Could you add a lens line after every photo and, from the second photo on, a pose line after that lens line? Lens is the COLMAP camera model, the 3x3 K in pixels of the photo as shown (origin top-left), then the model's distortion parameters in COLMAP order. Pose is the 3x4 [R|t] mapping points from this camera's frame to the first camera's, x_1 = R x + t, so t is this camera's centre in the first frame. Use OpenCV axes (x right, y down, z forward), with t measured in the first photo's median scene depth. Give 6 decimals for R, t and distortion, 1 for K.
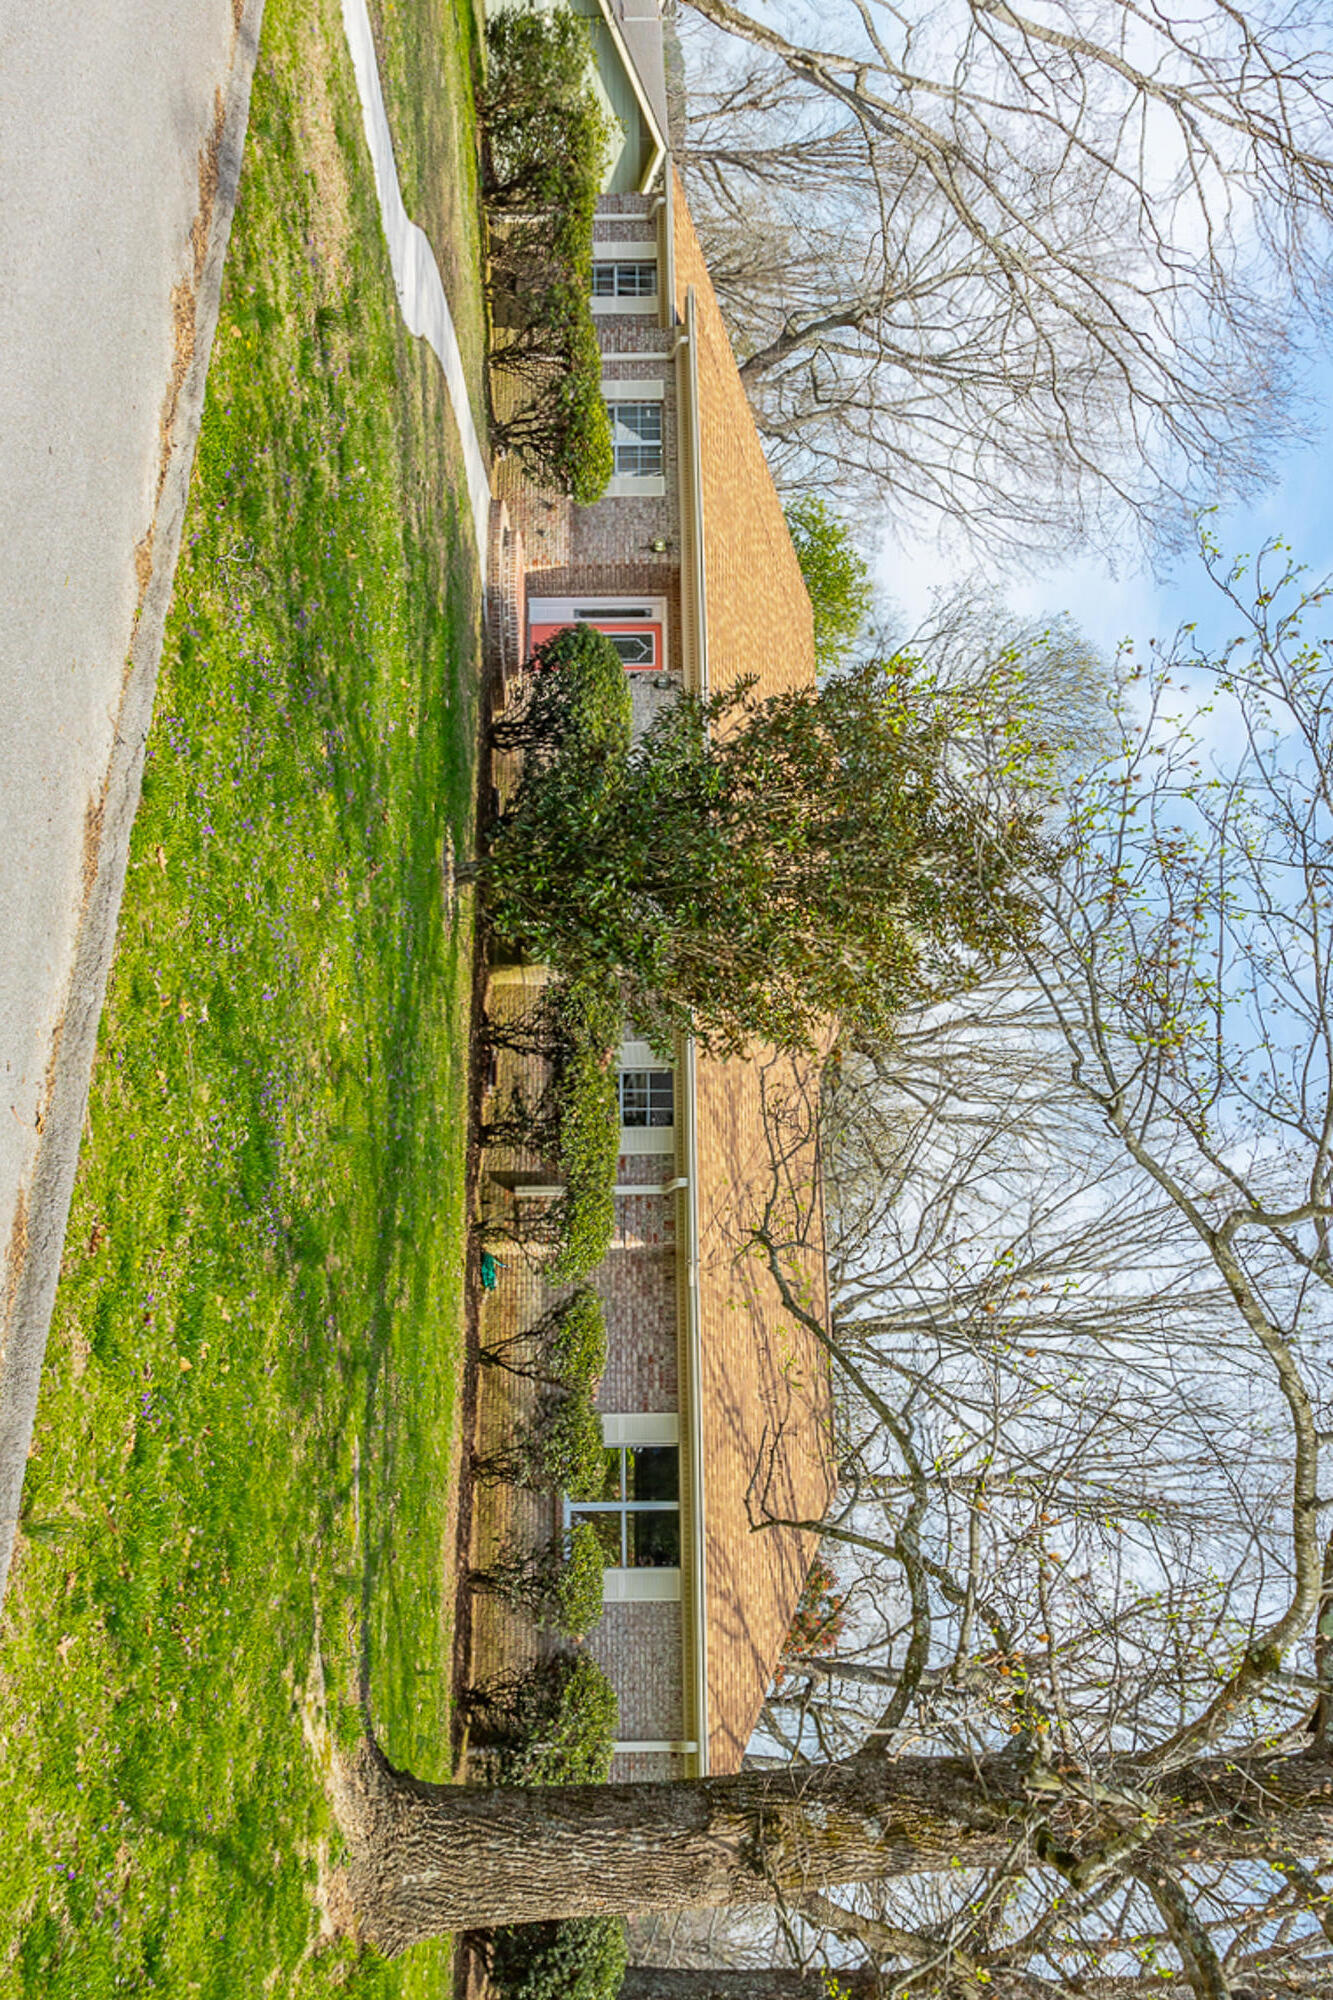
lens RADIAL K [[1613.2, 0, 666.5], [0, 1613.2, 1000.0], [0, 0, 1]] dist [0.004279, -0.001876]
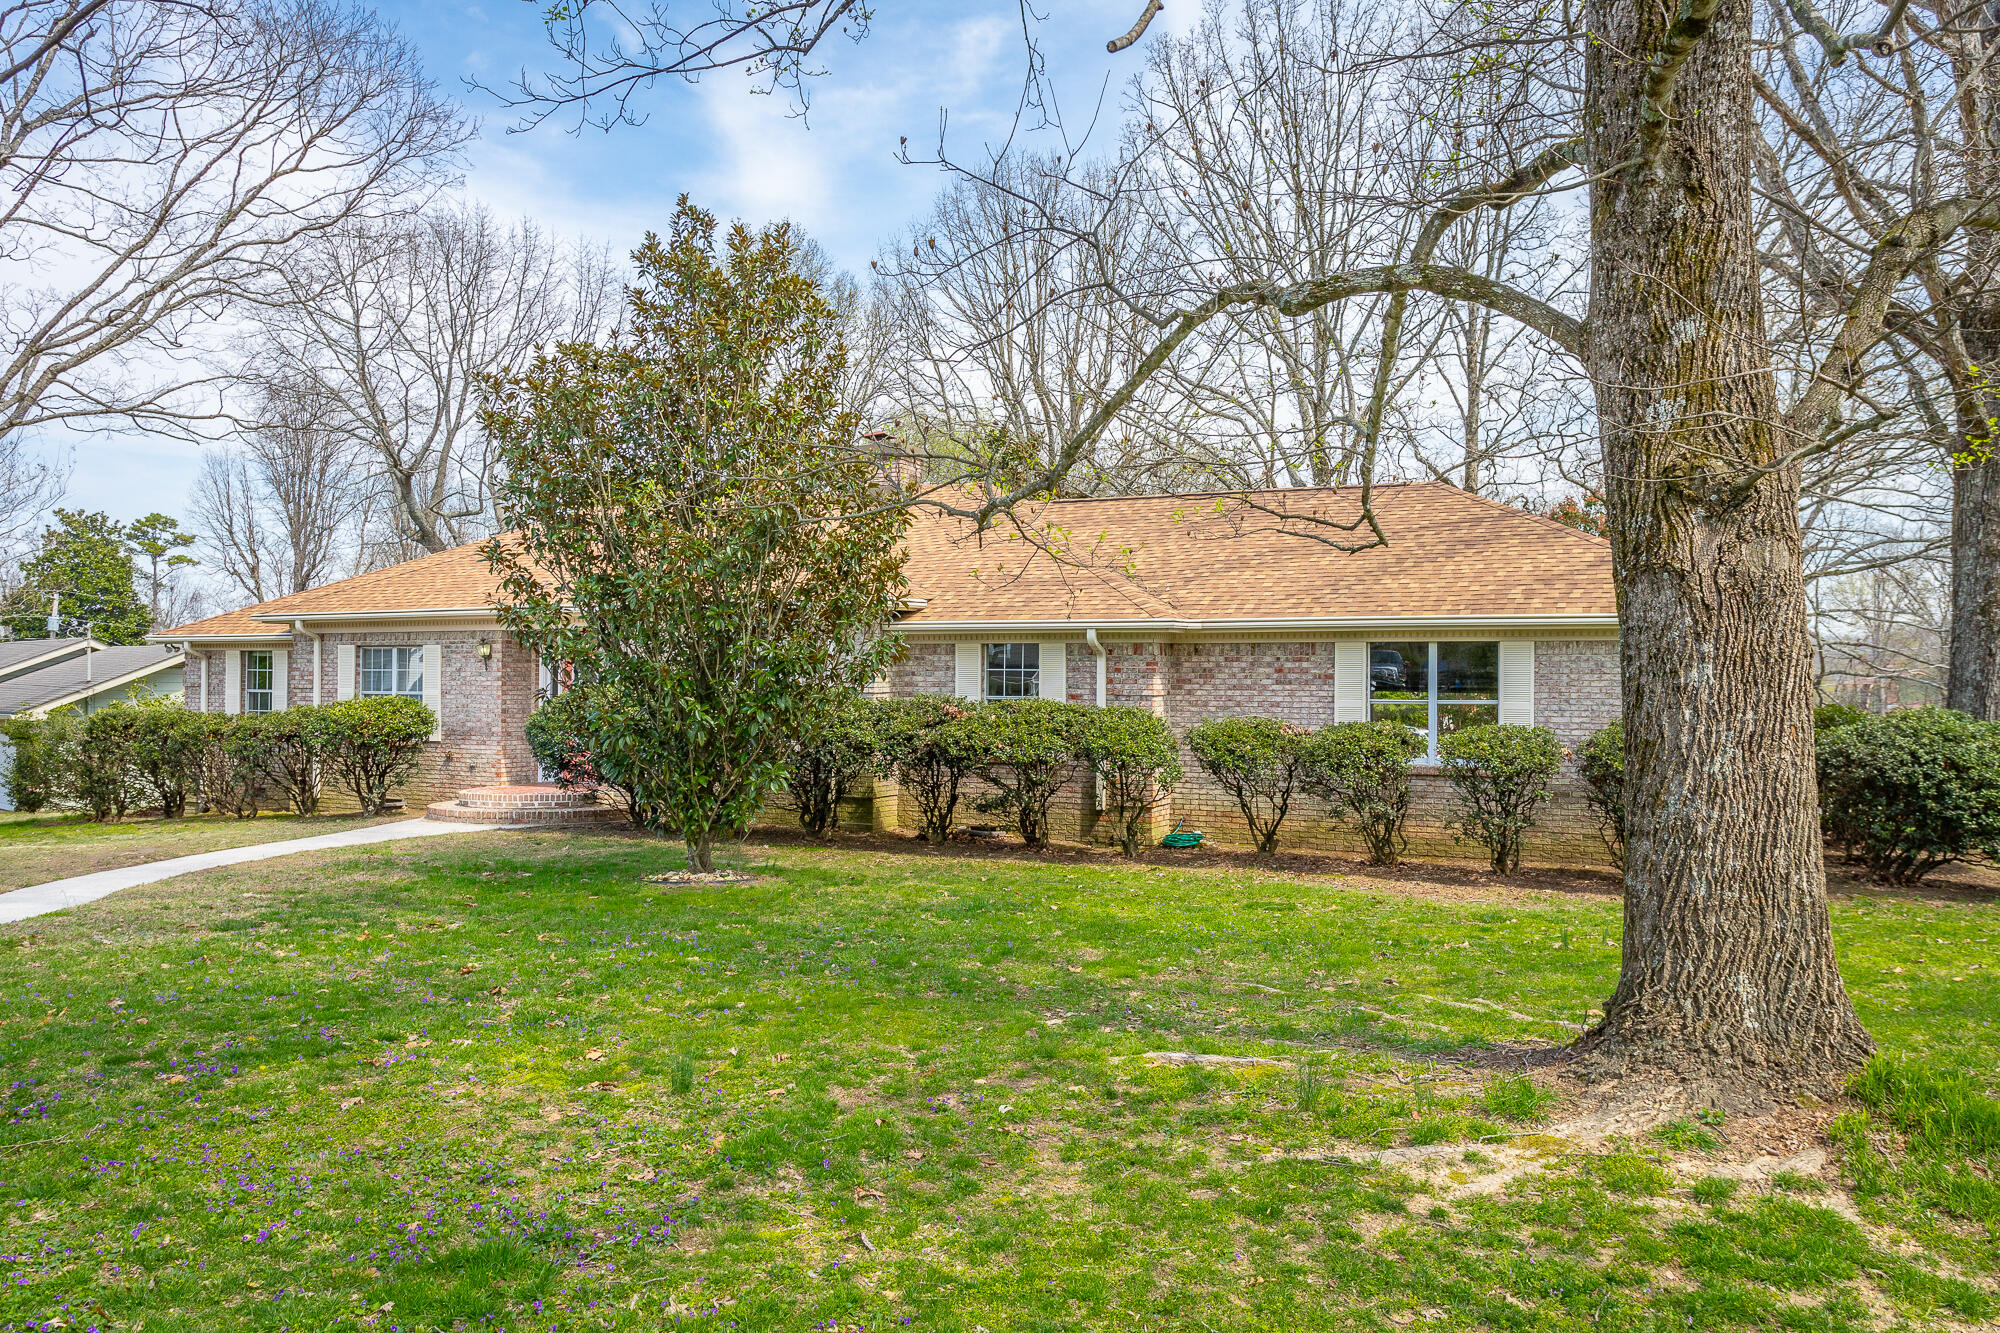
lens RADIAL K [[1411.3, 0, 999.4], [0, 1411.3, 654.3], [0, 0, 1]] dist [0.005964, -0.001674]
pose [[0.015253, -0.999872, 0.004884, -0.007197], [0.997931, 0.014918, -0.062532, 0.117690], [0.062451, 0.005828, 0.998031, 0.173398]]
